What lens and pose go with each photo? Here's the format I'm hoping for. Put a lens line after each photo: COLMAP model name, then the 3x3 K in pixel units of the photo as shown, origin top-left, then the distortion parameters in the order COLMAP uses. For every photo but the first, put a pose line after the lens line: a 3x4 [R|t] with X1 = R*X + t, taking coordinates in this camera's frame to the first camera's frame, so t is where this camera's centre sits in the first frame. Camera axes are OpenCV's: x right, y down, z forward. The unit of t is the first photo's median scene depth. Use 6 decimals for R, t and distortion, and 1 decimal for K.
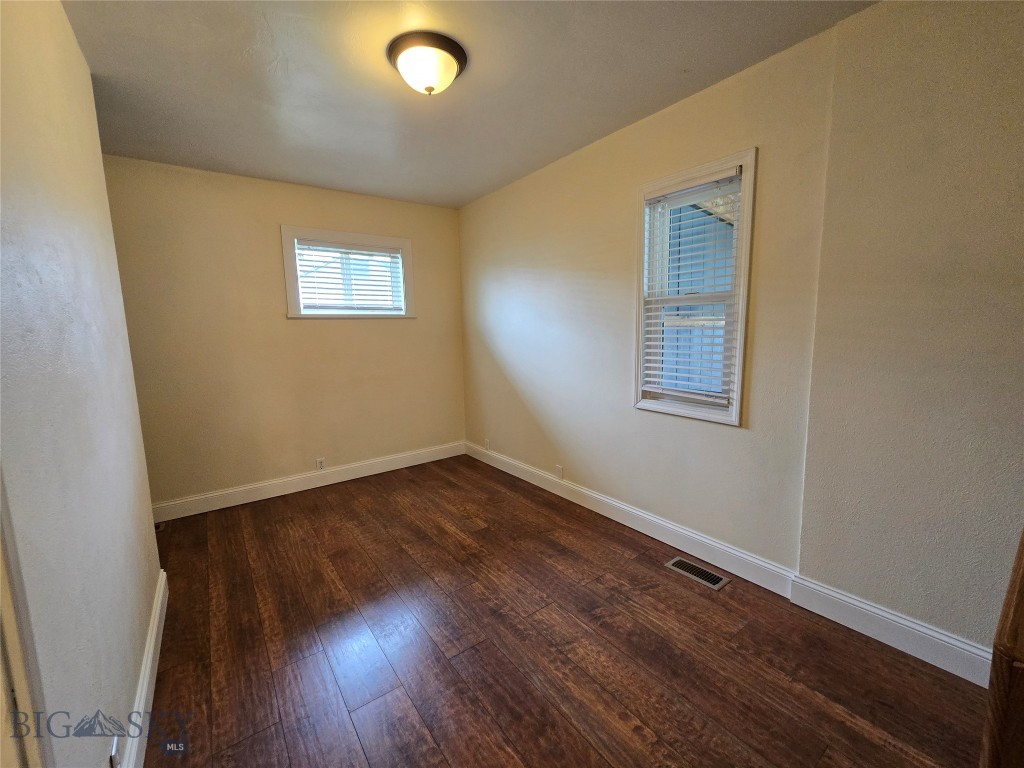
lens RADIAL K [[420.6, 0, 513.1], [0, 420.6, 384.1], [0, 0, 1]] dist [0.003034, -0.000621]
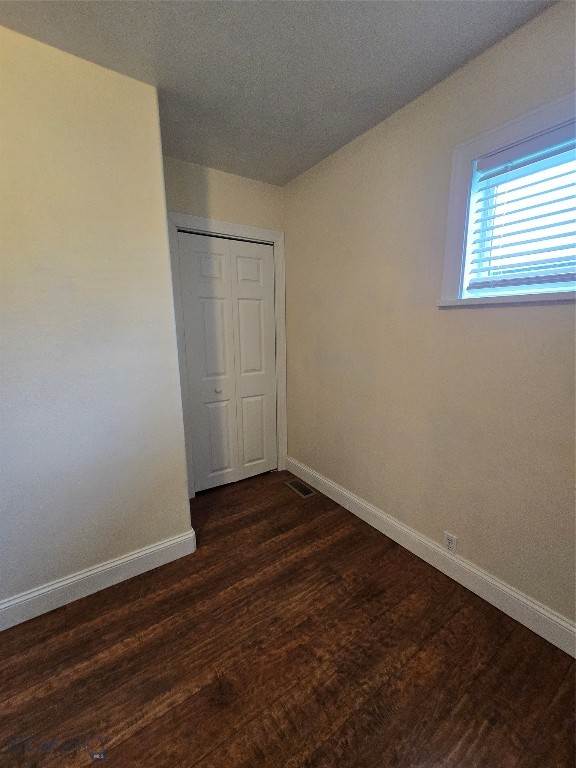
lens RADIAL K [[315.4, 0, 287.6], [0, 315.4, 380.6], [0, 0, 1]] dist [0.003034, -0.000621]
pose [[-0.037641, 0.199024, -0.979272, -0.042804], [-0.116939, 0.972356, 0.202113, -0.137318], [0.992426, 0.122122, -0.013326, 0.915435]]
